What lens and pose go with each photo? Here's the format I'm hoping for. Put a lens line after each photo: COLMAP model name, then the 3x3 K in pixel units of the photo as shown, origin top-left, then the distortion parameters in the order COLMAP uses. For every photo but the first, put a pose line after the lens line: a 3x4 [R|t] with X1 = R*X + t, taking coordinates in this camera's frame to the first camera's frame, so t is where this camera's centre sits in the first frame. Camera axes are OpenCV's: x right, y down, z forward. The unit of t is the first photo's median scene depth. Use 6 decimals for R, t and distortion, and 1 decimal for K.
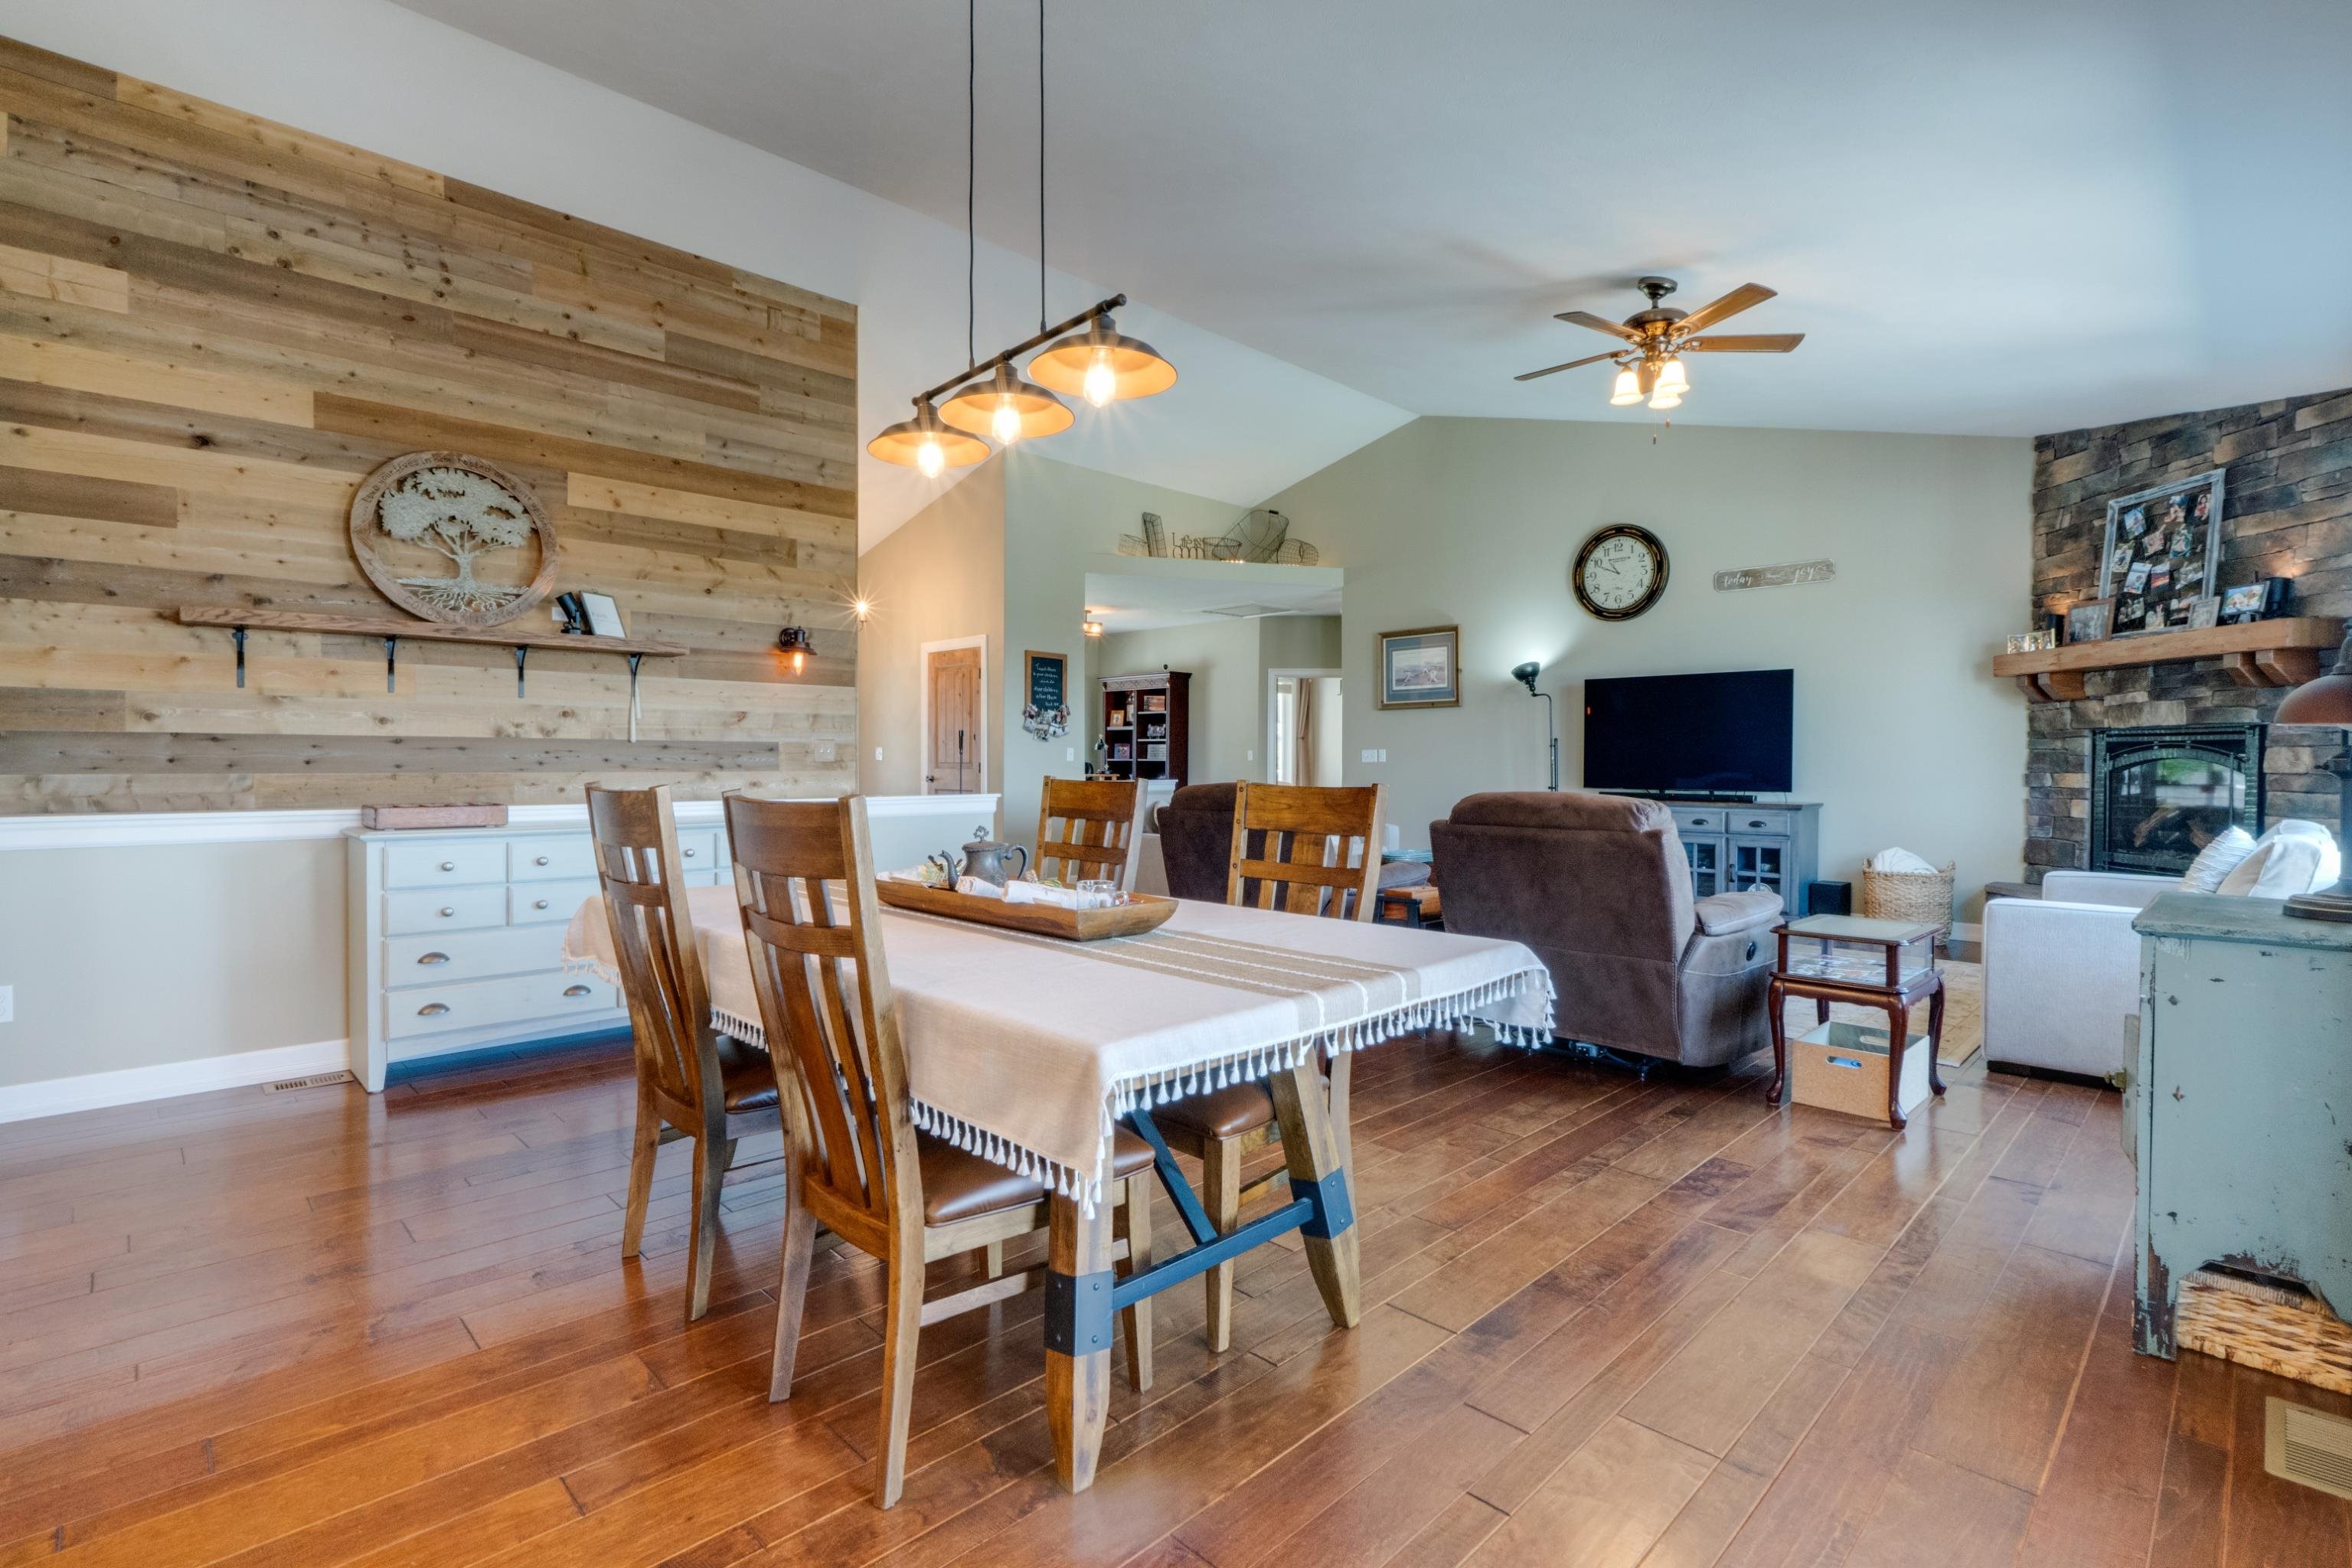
lens RADIAL K [[1092.8, 0, 1175.6], [0, 1092.8, 779.2], [0, 0, 1]] dist [-0.011152, 0.000639]
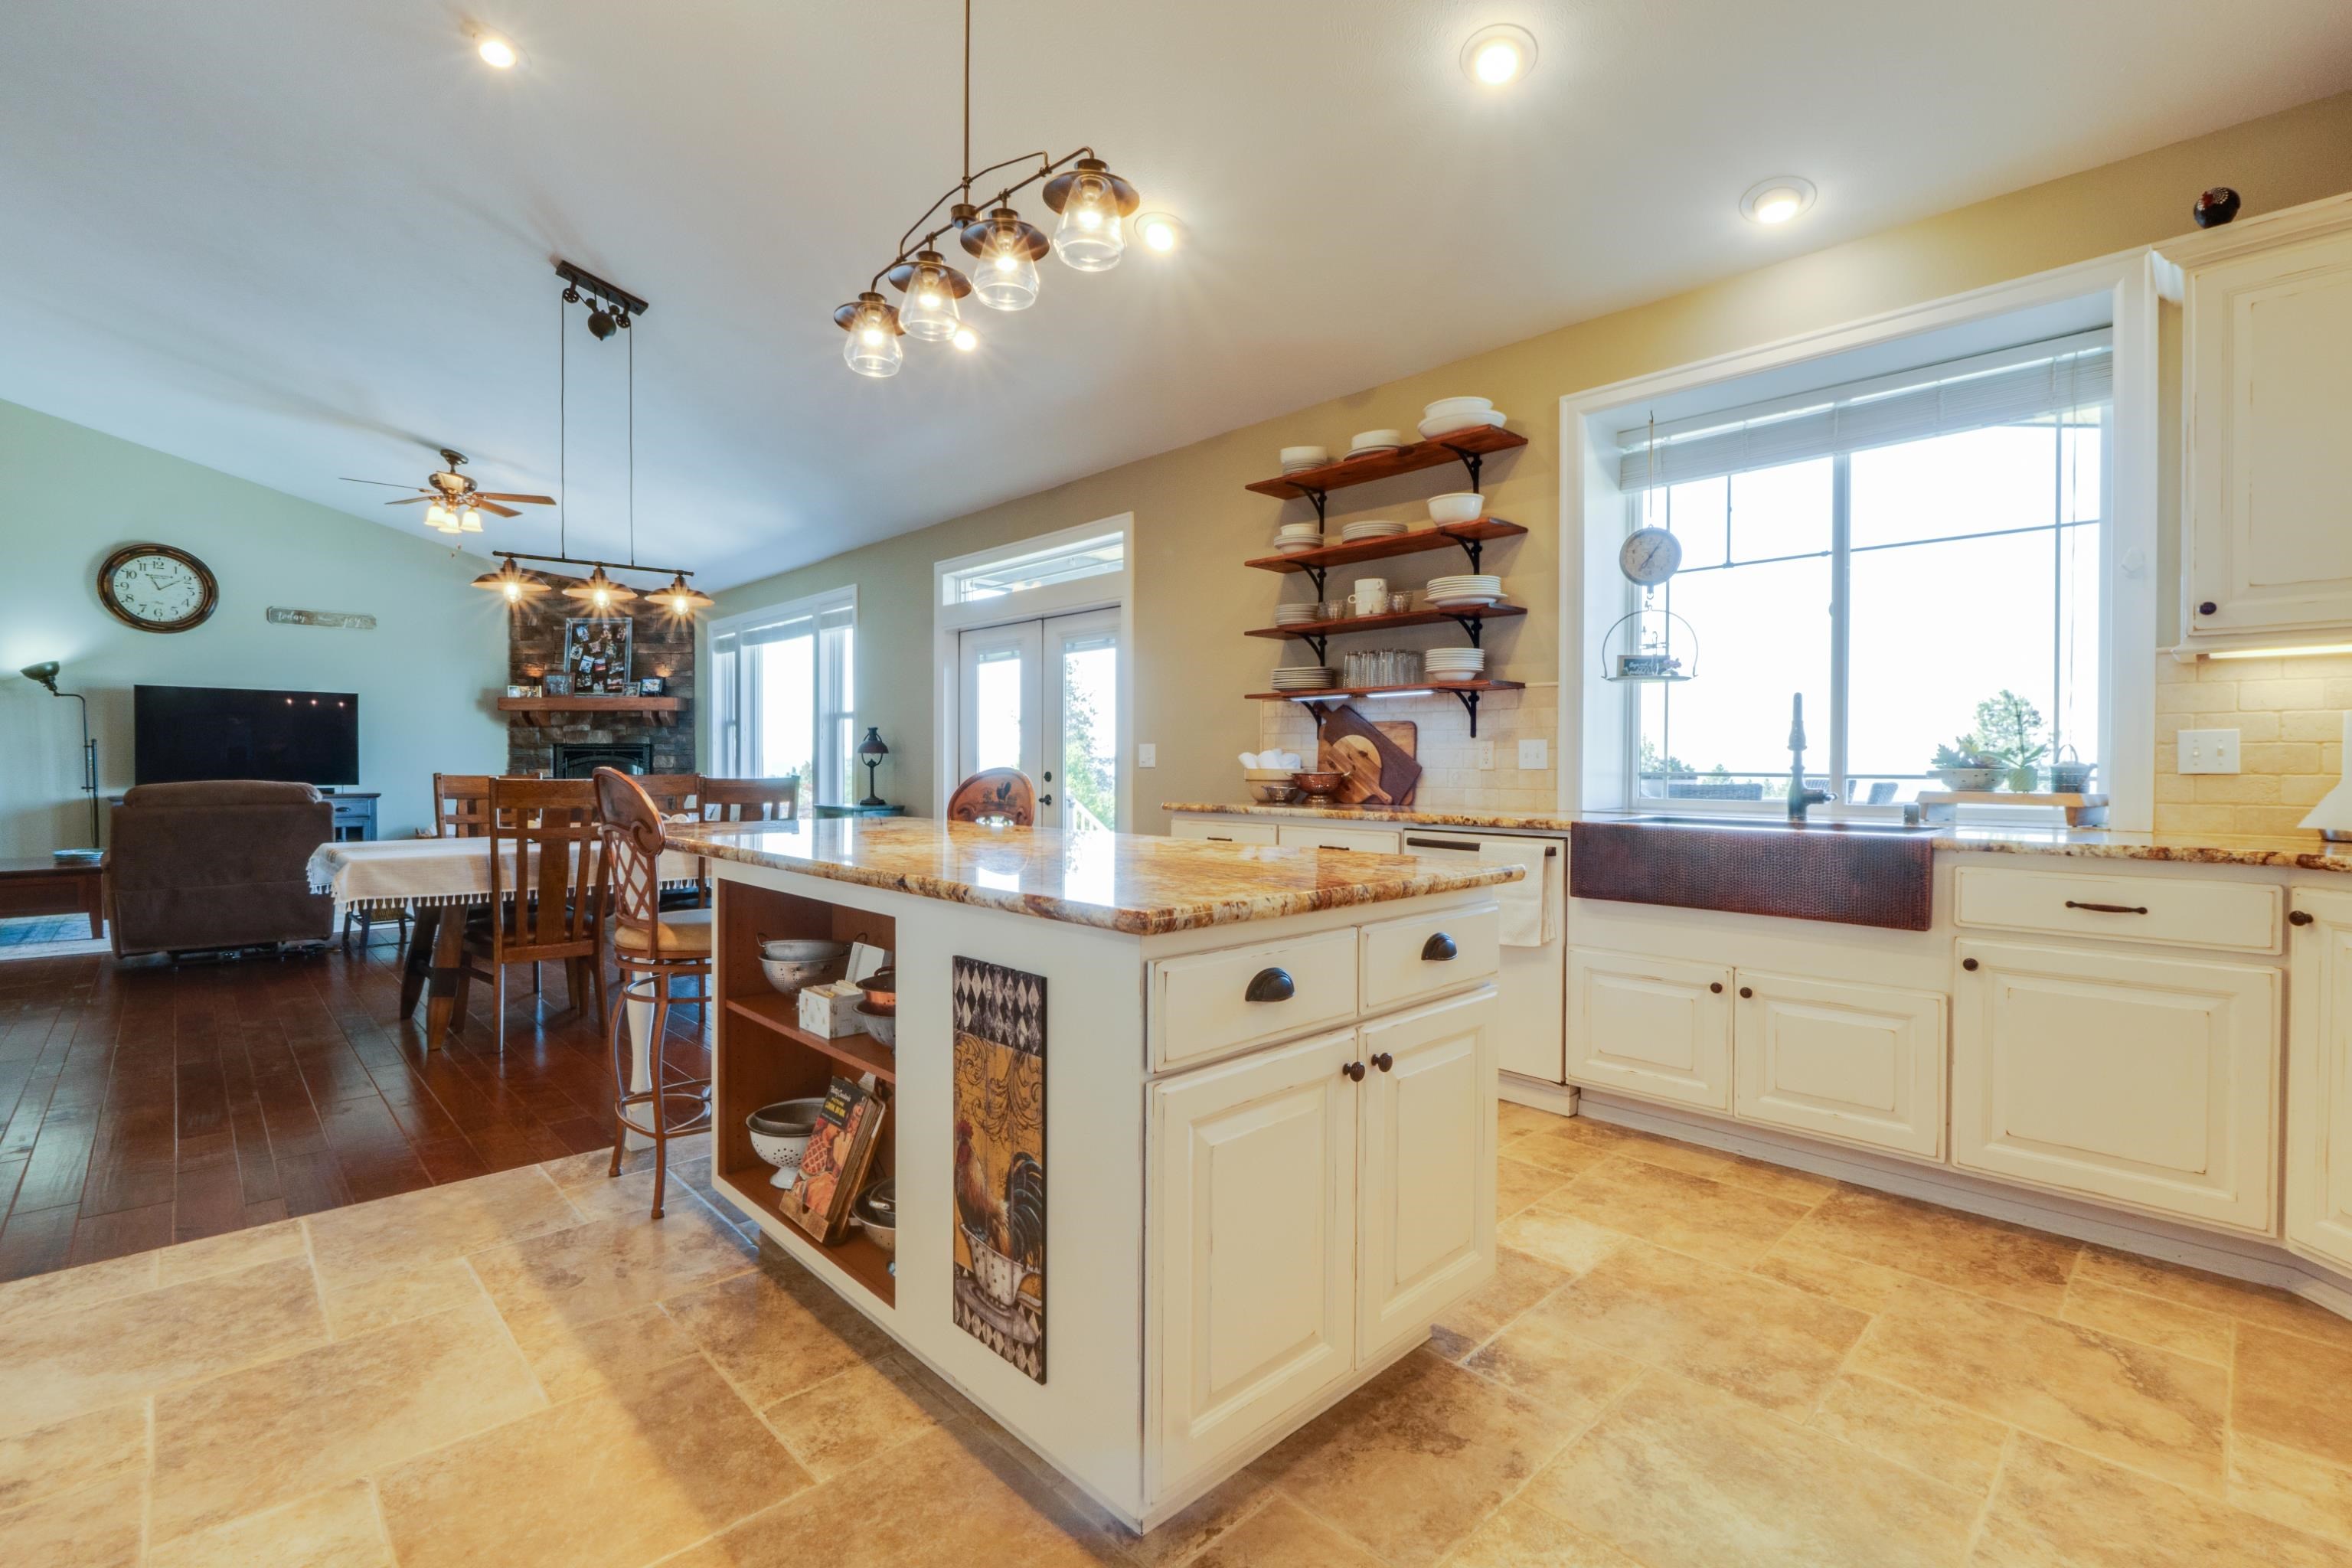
lens RADIAL K [[1049.4, 0, 1180.4], [0, 1049.4, 778.5], [0, 0, 1]] dist [-0.009782, 0.000569]
pose [[0.010867, -0.016108, 0.999811, -0.844447], [0.014220, 0.999772, 0.015952, -0.002348], [-0.999840, 0.014044, 0.011094, -0.039170]]
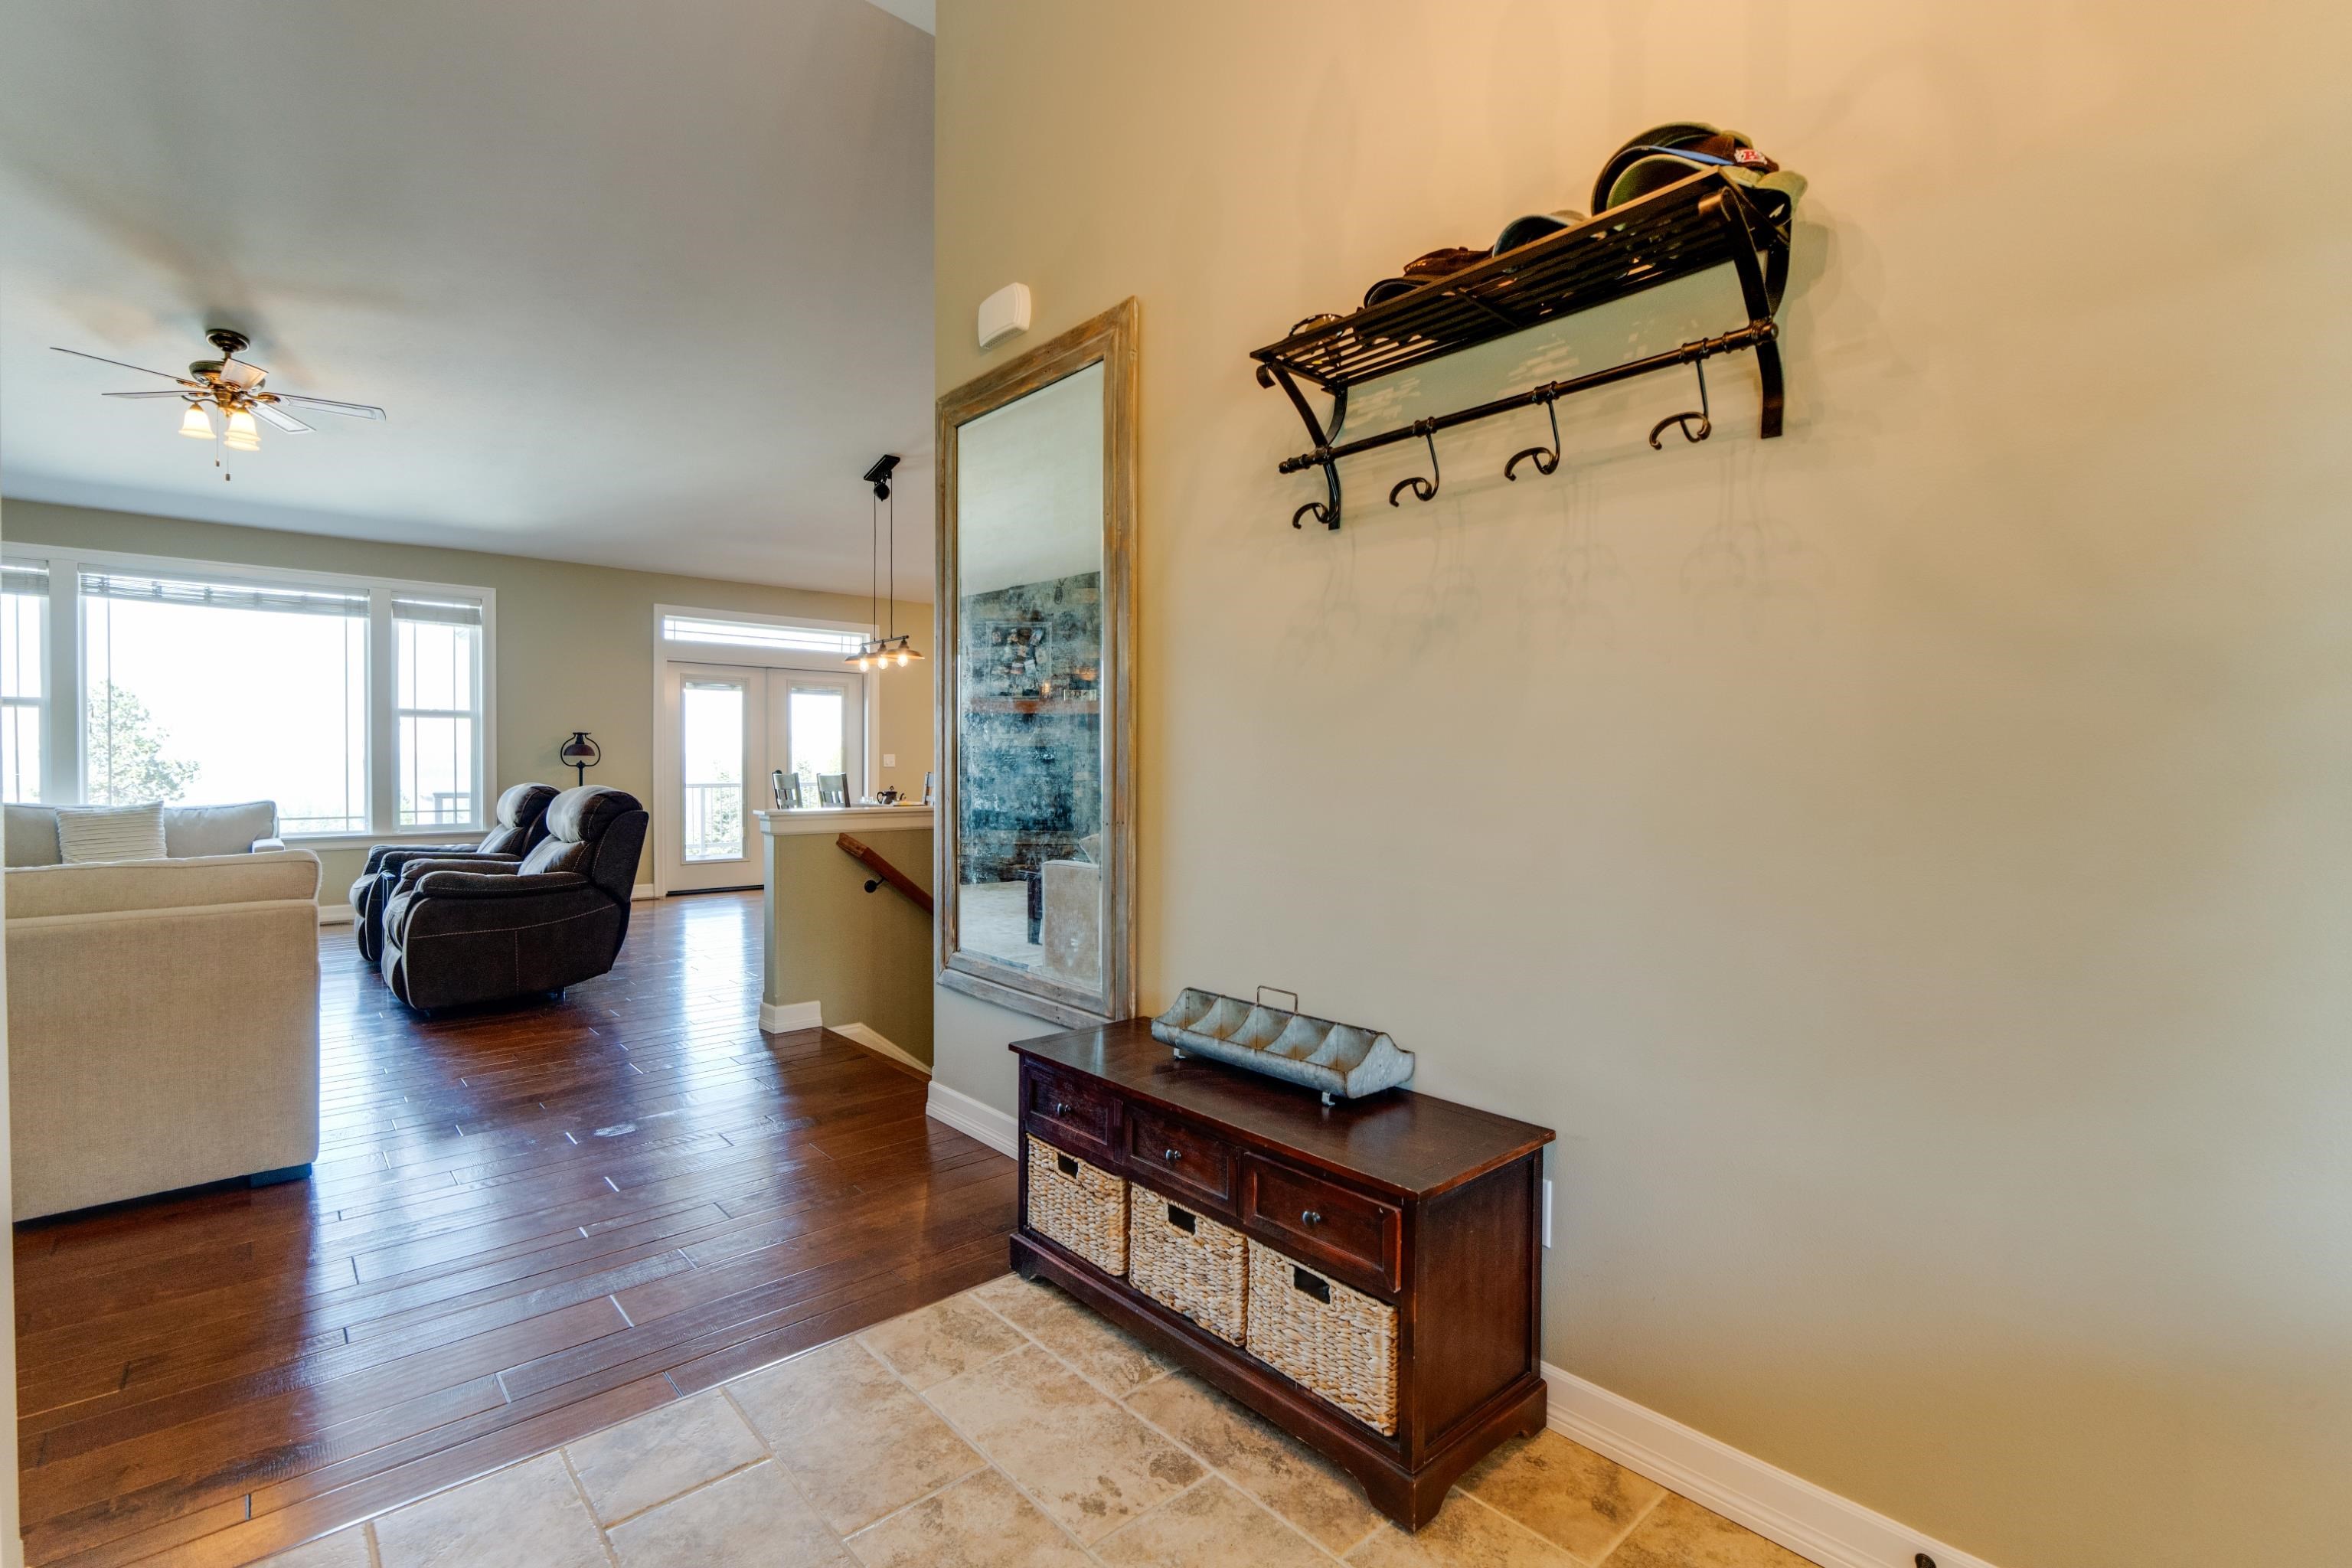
lens RADIAL K [[1049.4, 0, 1180.4], [0, 1049.4, 778.5], [0, 0, 1]] dist [-0.009782, 0.000569]
pose [[-0.999157, -0.006444, 0.040545, -0.472190], [-0.005271, 0.999566, 0.028975, -0.030795], [-0.040714, 0.028737, -0.998758, 1.649771]]
